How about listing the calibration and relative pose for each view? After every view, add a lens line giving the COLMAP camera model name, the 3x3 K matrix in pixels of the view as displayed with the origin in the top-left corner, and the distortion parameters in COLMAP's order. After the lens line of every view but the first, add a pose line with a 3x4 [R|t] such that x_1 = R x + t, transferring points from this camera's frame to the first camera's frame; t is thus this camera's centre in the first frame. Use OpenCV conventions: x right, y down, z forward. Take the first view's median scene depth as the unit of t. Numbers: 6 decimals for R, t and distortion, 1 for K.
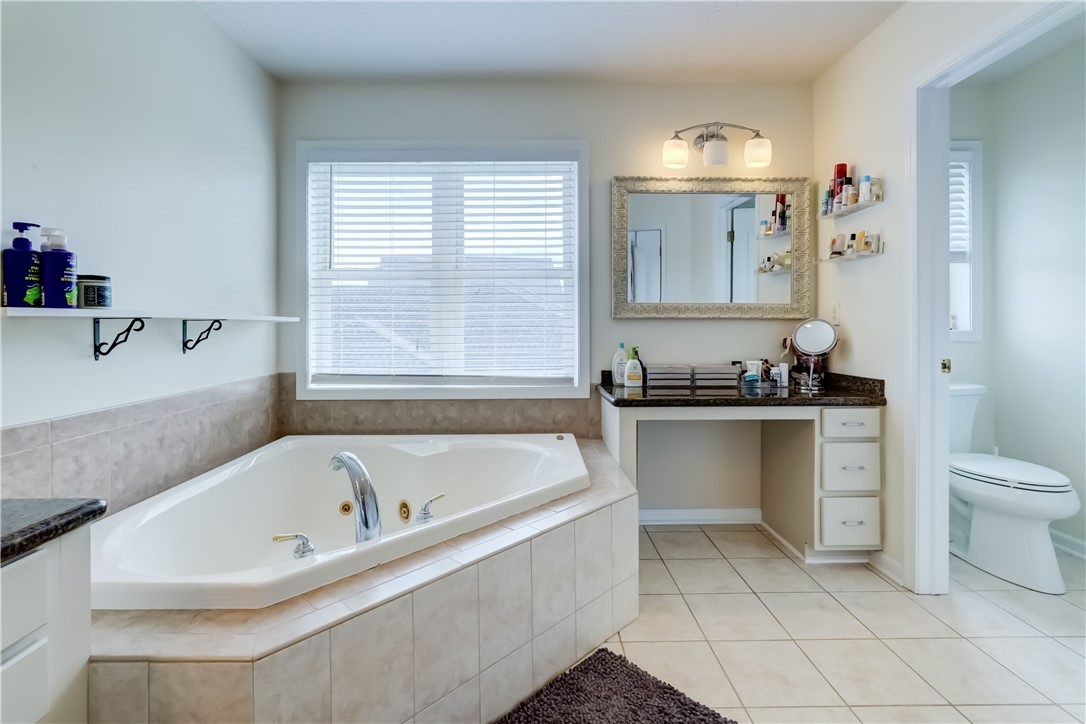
lens RADIAL K [[517.9, 0, 537.0], [0, 517.9, 328.1], [0, 0, 1]] dist [0.000868, 0.000294]
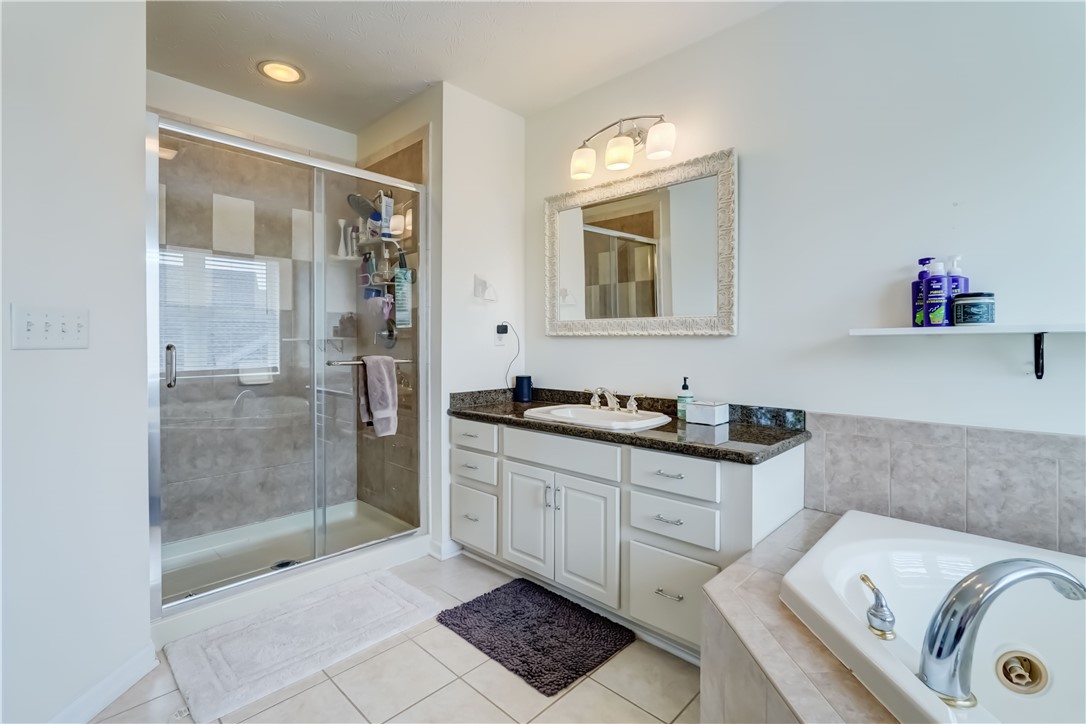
lens RADIAL K [[493.3, 0, 543.1], [0, 493.3, 343.0], [0, 0, 1]] dist [0.000430, 0.000104]
pose [[-0.698820, 0.005067, -0.715280, 0.464266], [-0.002239, 0.999955, 0.009271, -0.009745], [0.715294, 0.008080, -0.698777, 1.131037]]
